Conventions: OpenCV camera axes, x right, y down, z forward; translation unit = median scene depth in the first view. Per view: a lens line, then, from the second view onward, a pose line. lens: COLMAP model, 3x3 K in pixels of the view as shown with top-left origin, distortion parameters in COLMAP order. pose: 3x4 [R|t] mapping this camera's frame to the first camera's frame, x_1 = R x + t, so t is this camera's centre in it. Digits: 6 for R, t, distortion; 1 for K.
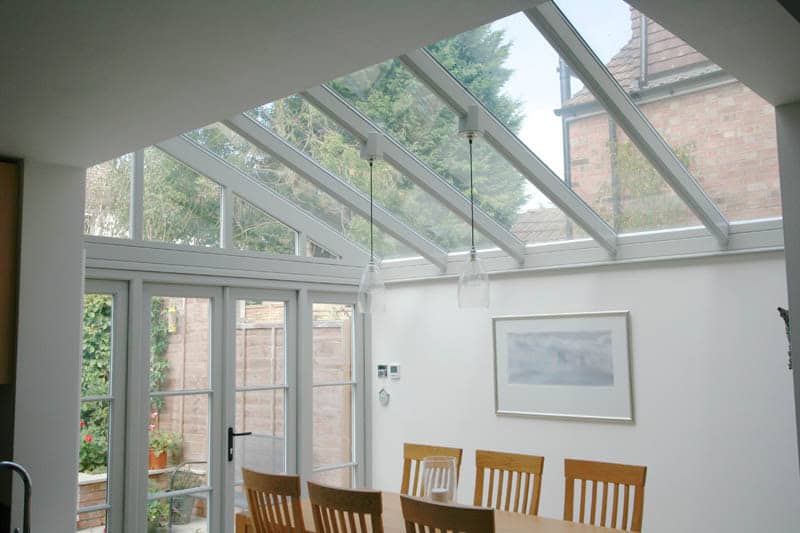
lens RADIAL K [[759.1, 0, 400.0], [0, 759.1, 266.5], [0, 0, 1]] dist [0.000877, -0.003325]
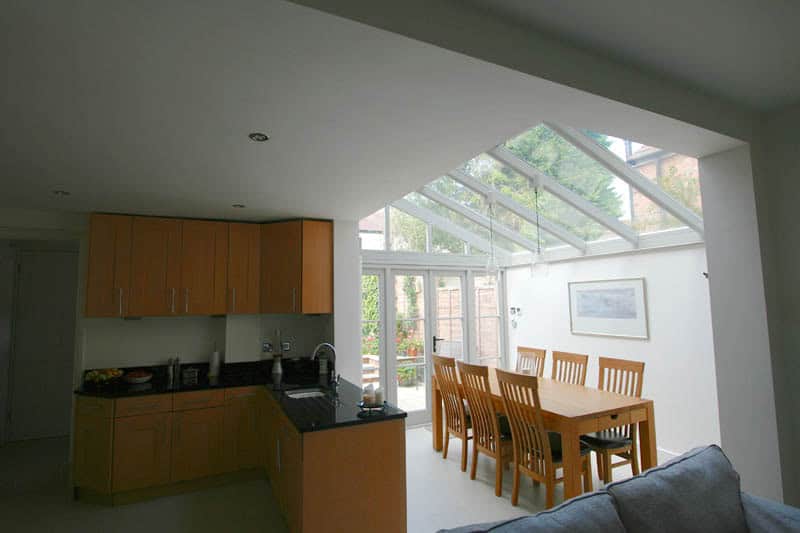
lens RADIAL K [[405.9, 0, 400.0], [0, 405.9, 266.5], [0, 0, 1]] dist [-0.000220, -0.000032]
pose [[0.933035, -0.034910, -0.358089, 0.103353], [0.044779, 0.998810, 0.019302, -0.009850], [0.356989, -0.034045, 0.933488, -0.088934]]
